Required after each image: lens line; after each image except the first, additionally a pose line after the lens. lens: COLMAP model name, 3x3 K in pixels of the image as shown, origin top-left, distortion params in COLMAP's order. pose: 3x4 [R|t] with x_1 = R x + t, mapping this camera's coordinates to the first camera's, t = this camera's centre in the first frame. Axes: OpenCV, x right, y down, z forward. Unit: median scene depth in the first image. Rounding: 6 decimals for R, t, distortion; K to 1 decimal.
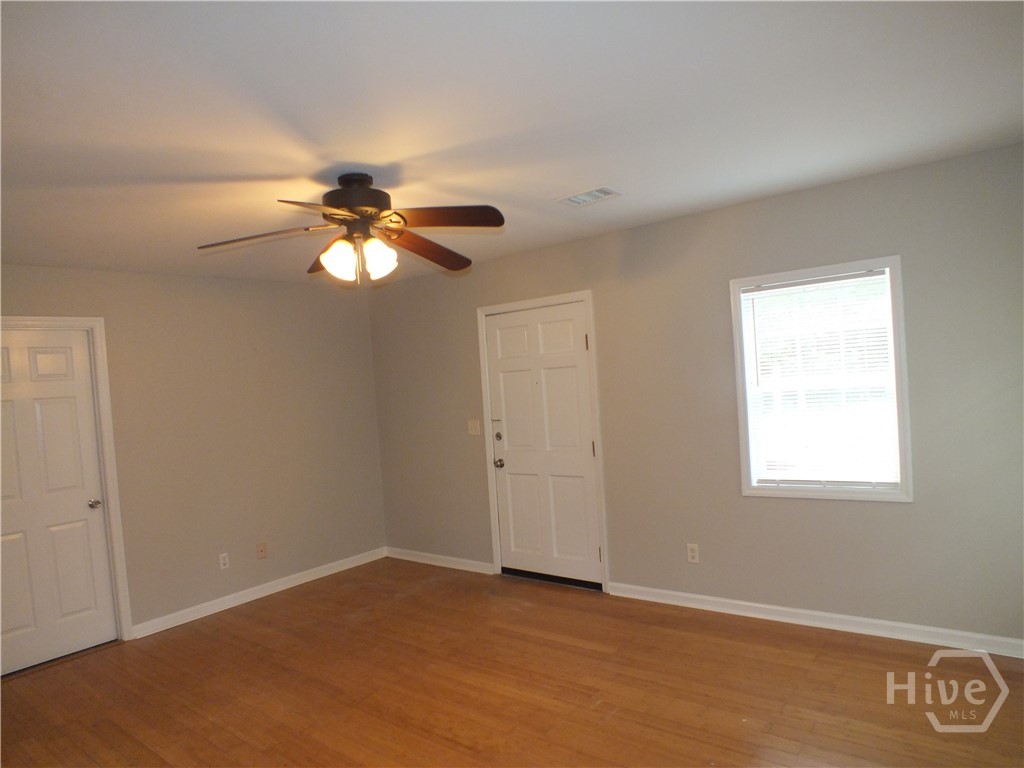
lens RADIAL K [[647.1, 0, 509.7], [0, 647.1, 391.8], [0, 0, 1]] dist [-0.074734, 0.022650]
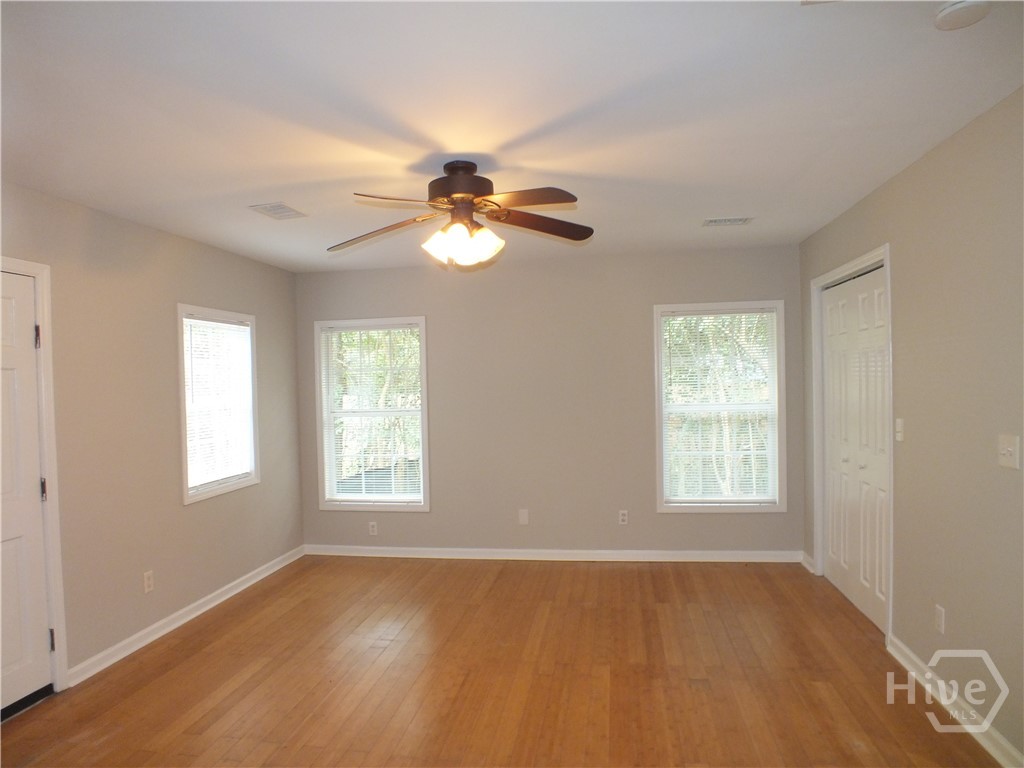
lens RADIAL K [[647.1, 0, 497.2], [0, 647.1, 384.6], [0, 0, 1]] dist [-0.074734, 0.022650]
pose [[-0.470932, 0.080865, 0.878455, -0.831210], [0.075306, 0.995840, -0.051300, 0.055960], [-0.878949, 0.041994, -0.475063, 1.044064]]
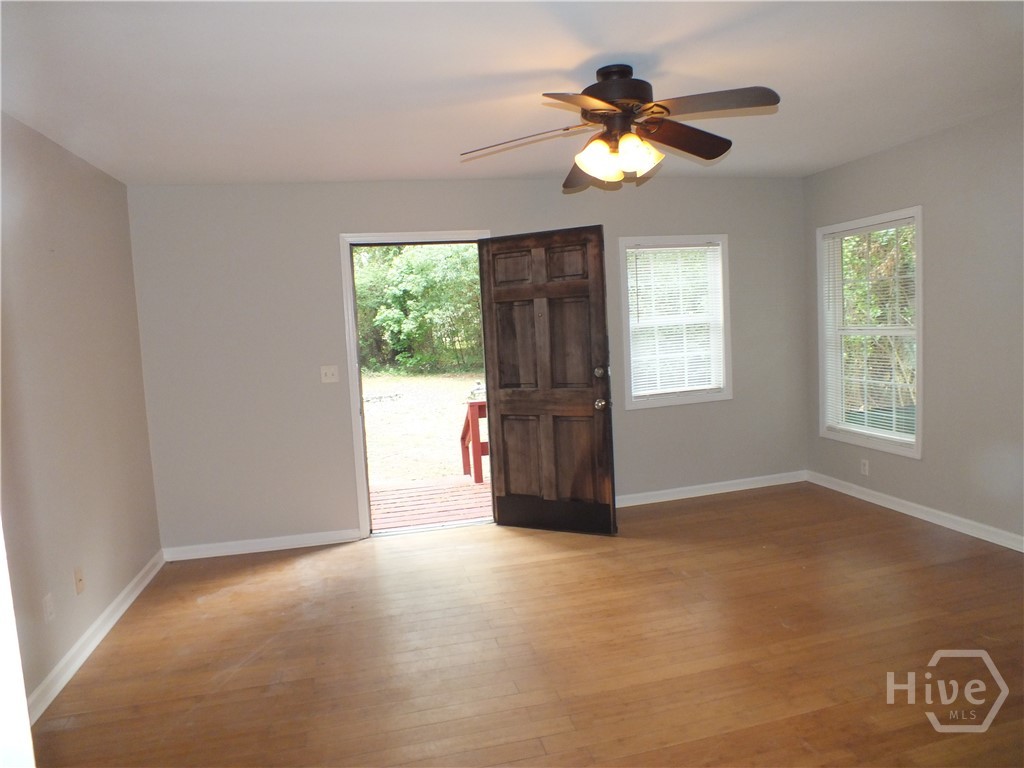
lens RADIAL K [[647.1, 0, 516.3], [0, 647.1, 374.4], [0, 0, 1]] dist [-0.074734, 0.022650]
pose [[0.619832, -0.031314, 0.784110, -0.769227], [0.026990, 0.999463, 0.018579, 0.063688], [-0.784270, 0.009648, 0.620344, 0.384699]]
